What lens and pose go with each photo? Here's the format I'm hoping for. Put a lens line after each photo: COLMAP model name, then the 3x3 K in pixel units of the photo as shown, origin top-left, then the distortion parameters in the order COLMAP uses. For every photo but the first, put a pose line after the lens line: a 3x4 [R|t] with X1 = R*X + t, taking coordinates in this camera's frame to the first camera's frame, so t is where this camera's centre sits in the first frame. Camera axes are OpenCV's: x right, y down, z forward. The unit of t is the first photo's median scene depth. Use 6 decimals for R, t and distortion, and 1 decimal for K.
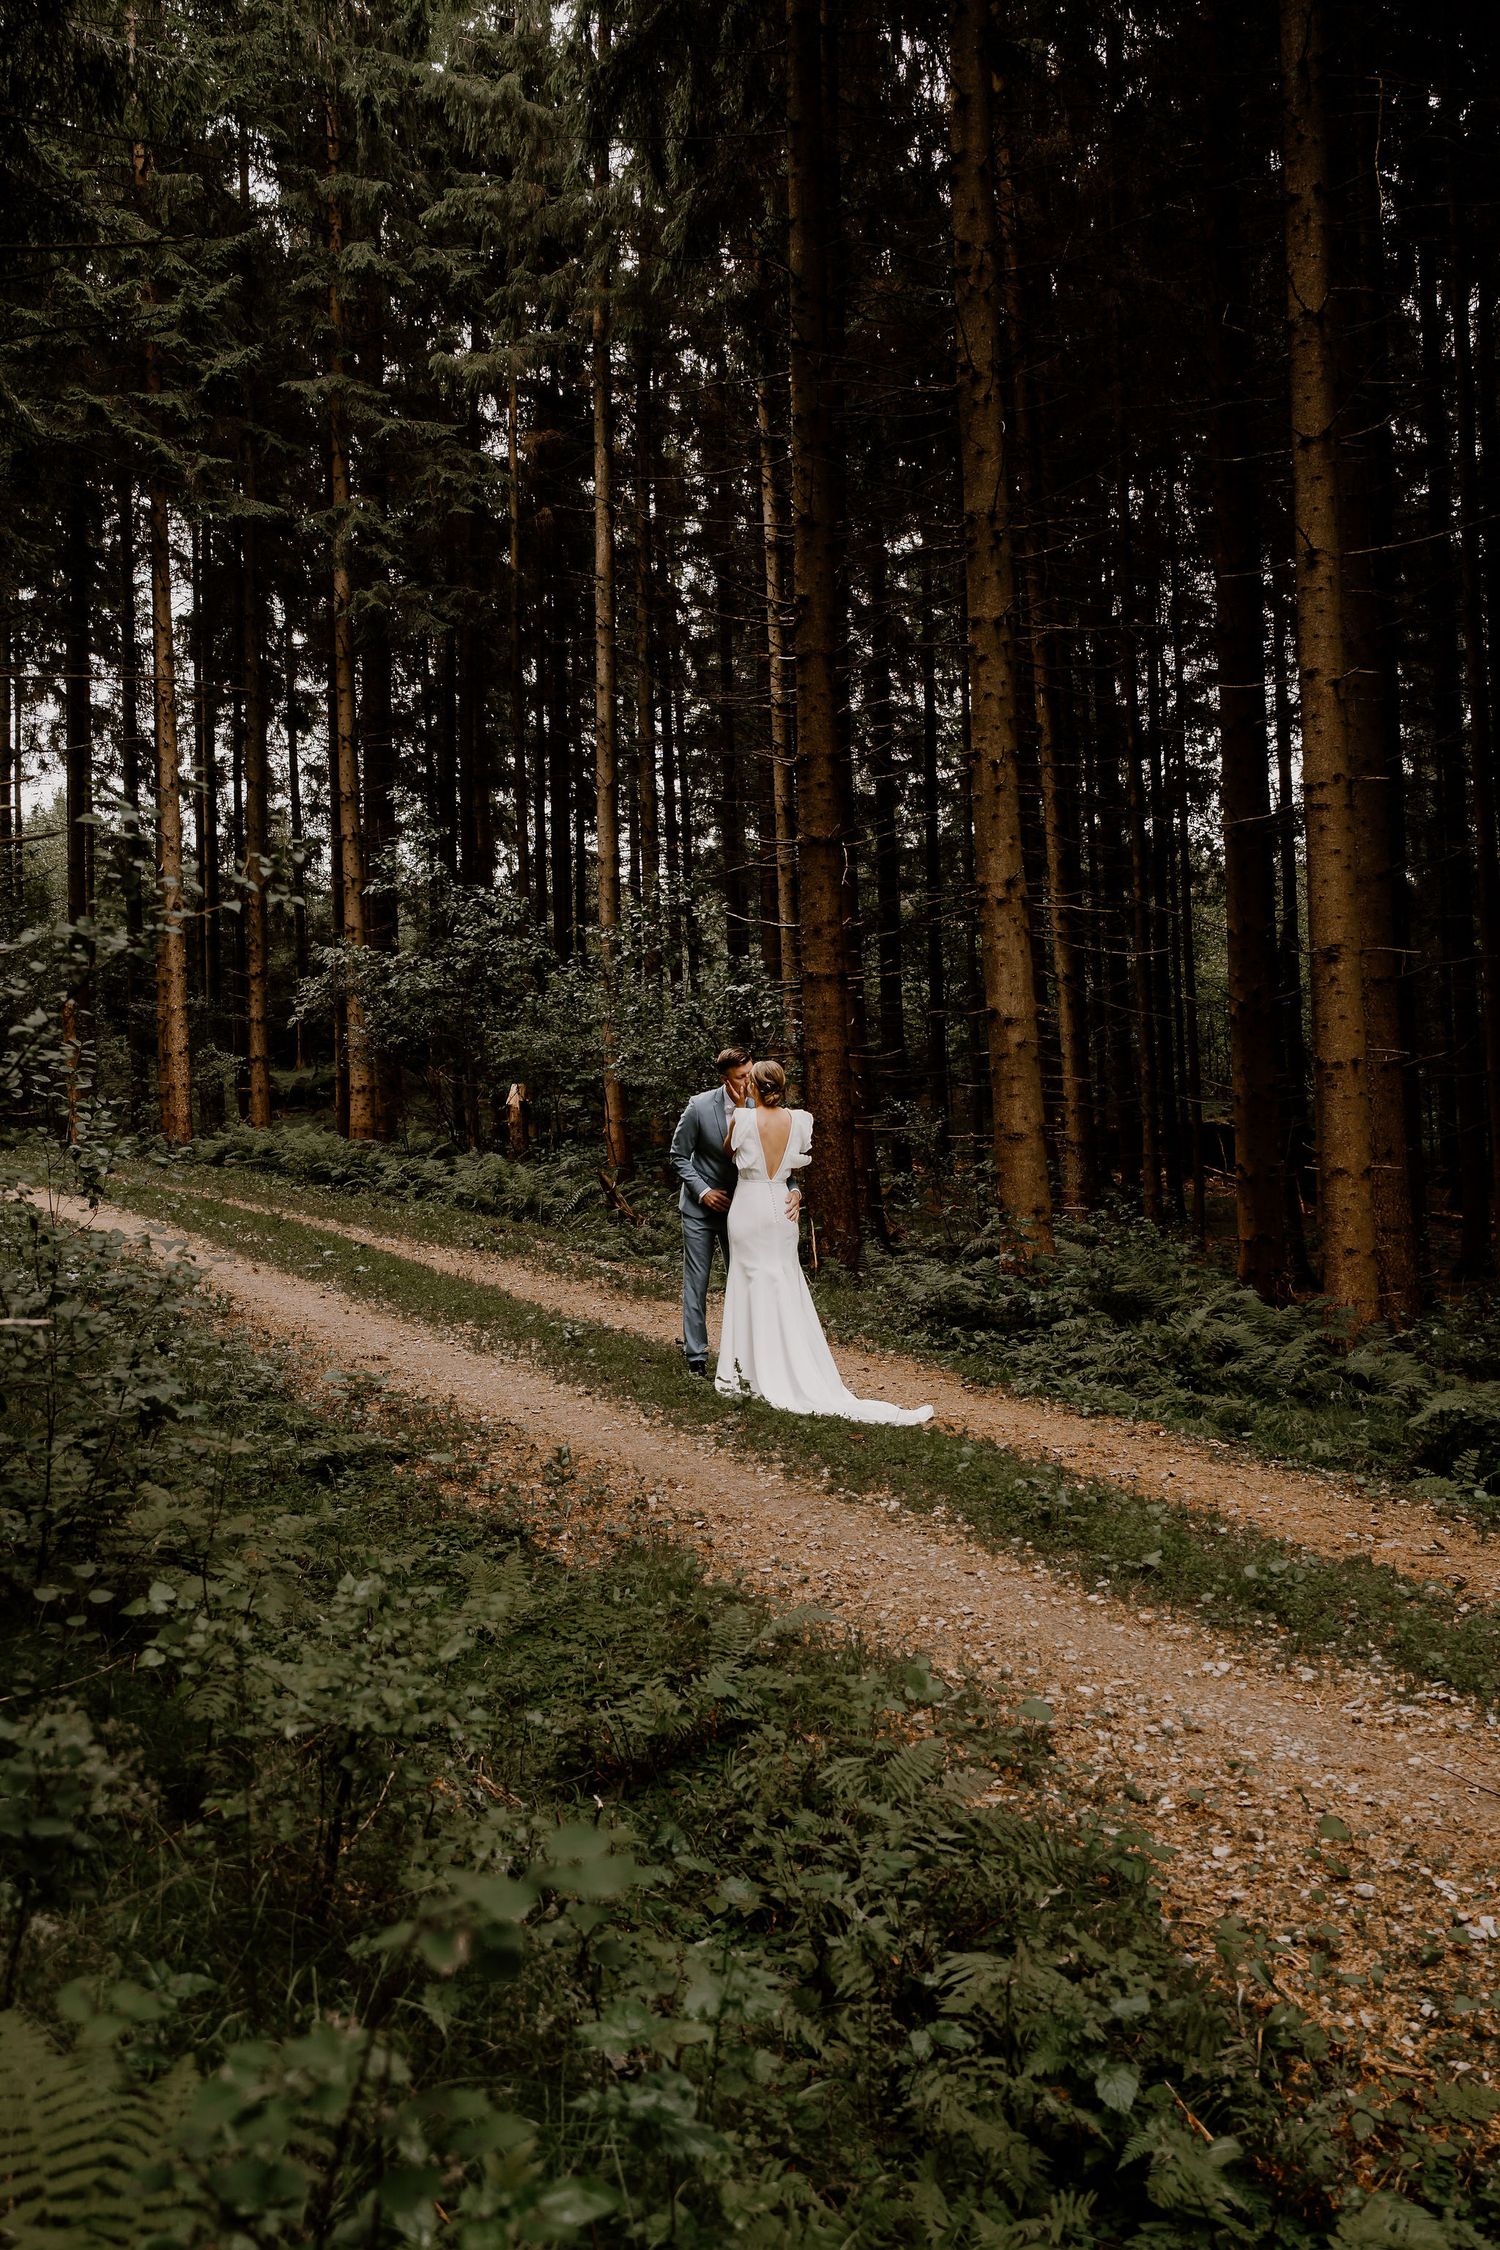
lens RADIAL K [[1942.1, 0, 750.0], [0, 1942.1, 1125.0], [0, 0, 1]] dist [0.000214, 0.000137]
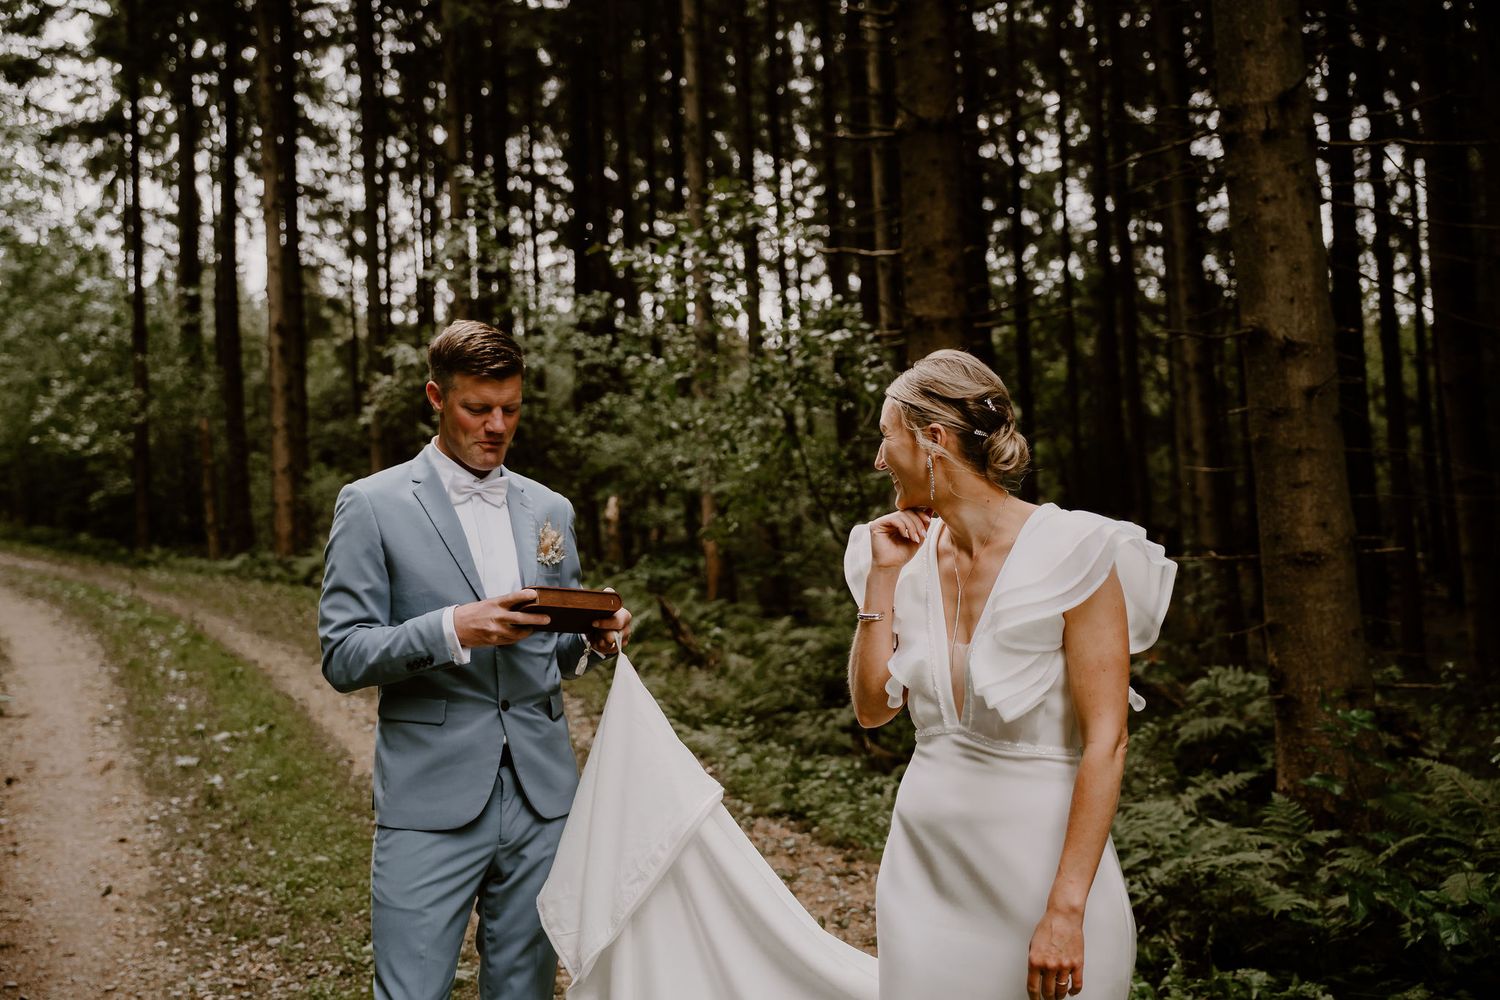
lens RADIAL K [[1412.6, 0, 750.0], [0, 1412.6, 500.0], [0, 0, 1]] dist [0.020885, 0.009606]
pose [[0.996265, -0.018976, -0.084232, 0.007348], [0.017235, 0.999624, -0.021348, -0.002490], [0.084605, 0.019817, 0.996217, 0.296636]]
